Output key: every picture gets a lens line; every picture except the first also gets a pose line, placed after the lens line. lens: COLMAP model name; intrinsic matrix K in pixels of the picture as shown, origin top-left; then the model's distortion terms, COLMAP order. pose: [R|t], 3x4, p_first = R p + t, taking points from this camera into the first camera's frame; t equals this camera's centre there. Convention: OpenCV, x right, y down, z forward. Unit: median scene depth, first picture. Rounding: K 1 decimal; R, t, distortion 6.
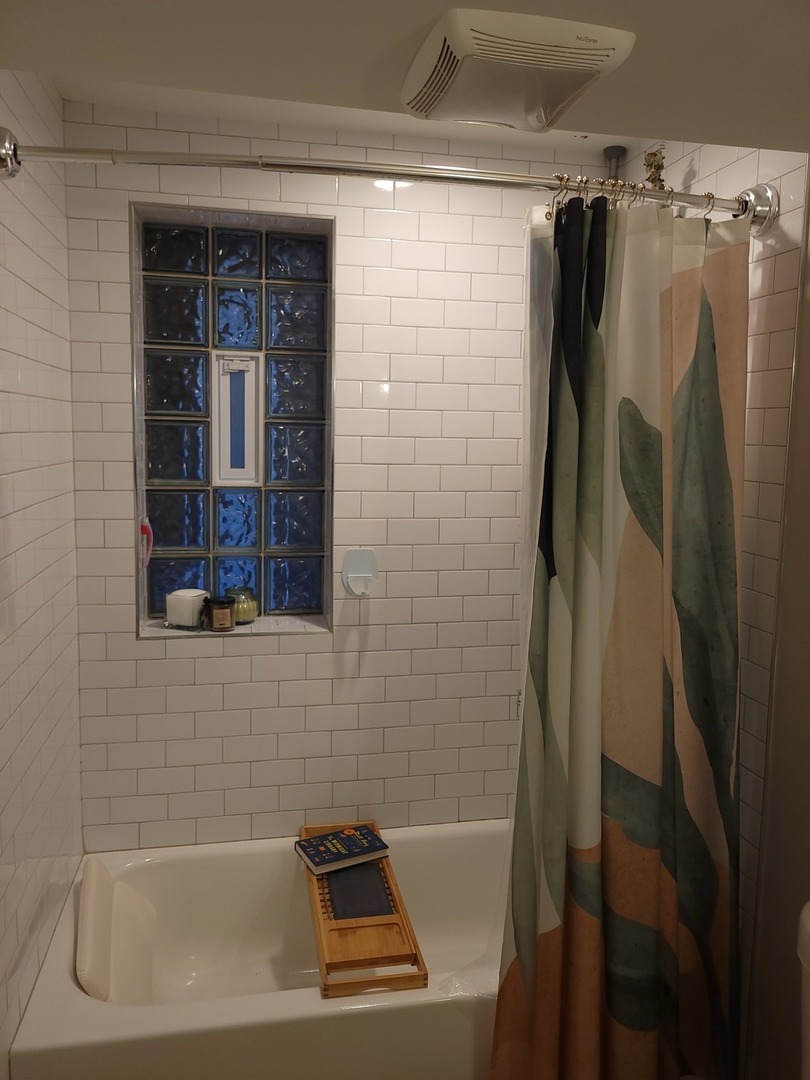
lens RADIAL K [[817.2, 0, 401.6], [0, 817.2, 516.7], [0, 0, 1]] dist [0.043002, -0.031356]
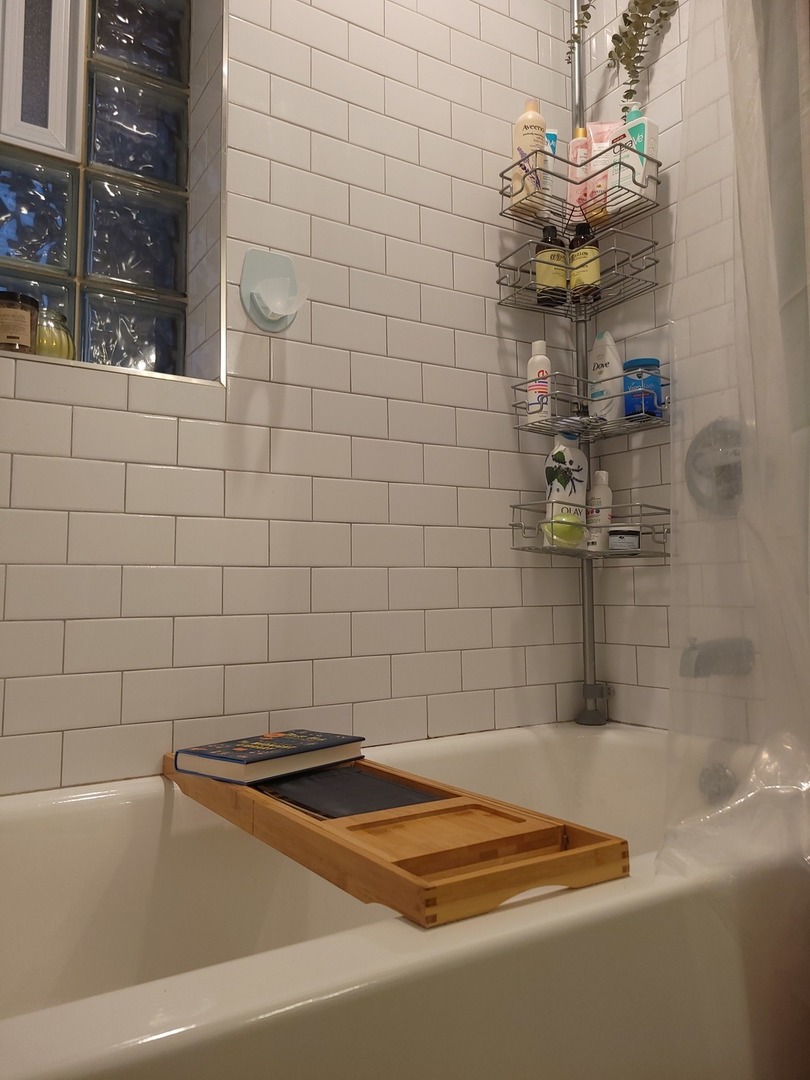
lens RADIAL K [[817.2, 0, 393.9], [0, 817.2, 524.0], [0, 0, 1]] dist [0.043002, -0.031356]
pose [[0.931310, 0.012213, 0.364023, -0.184016], [0.060041, 0.980617, -0.186506, 0.353426], [-0.359245, 0.195551, 0.912525, 0.470895]]
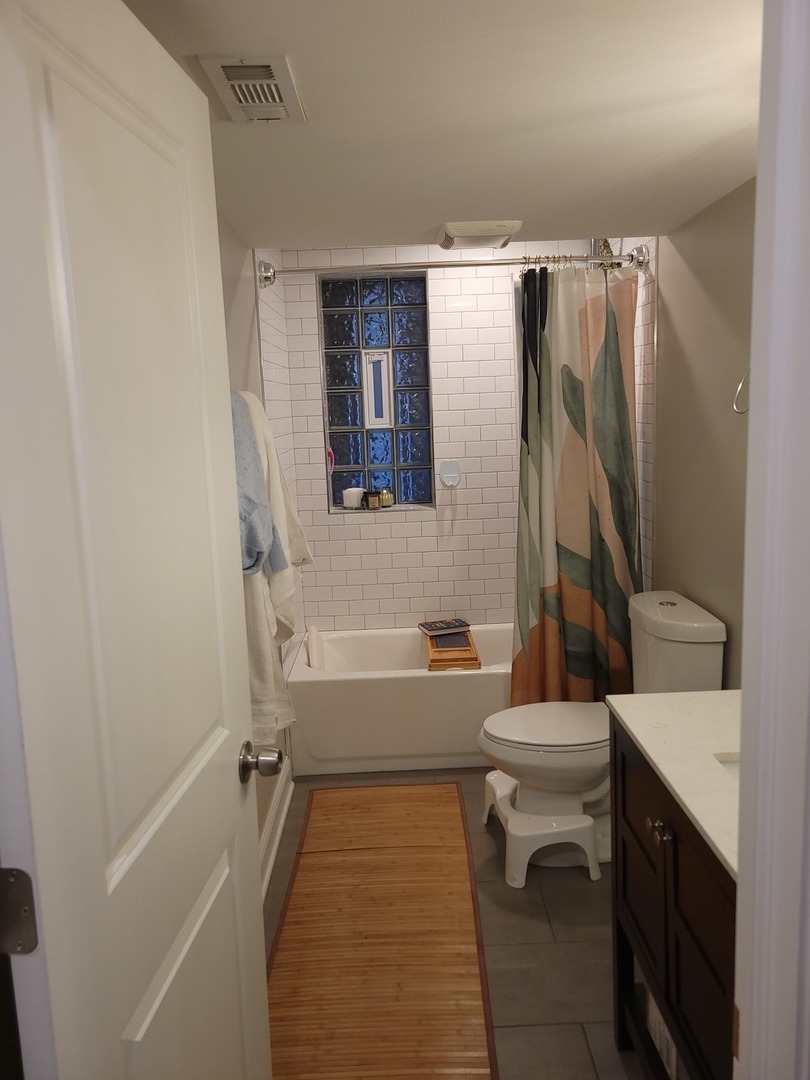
lens RADIAL K [[817.2, 0, 408.0], [0, 817.2, 534.3], [0, 0, 1]] dist [0.043002, -0.031356]
pose [[0.983202, -0.028801, -0.180236, 0.171454], [0.038574, 0.997956, 0.050955, 0.105665], [0.178400, -0.057051, 0.982303, -0.733049]]
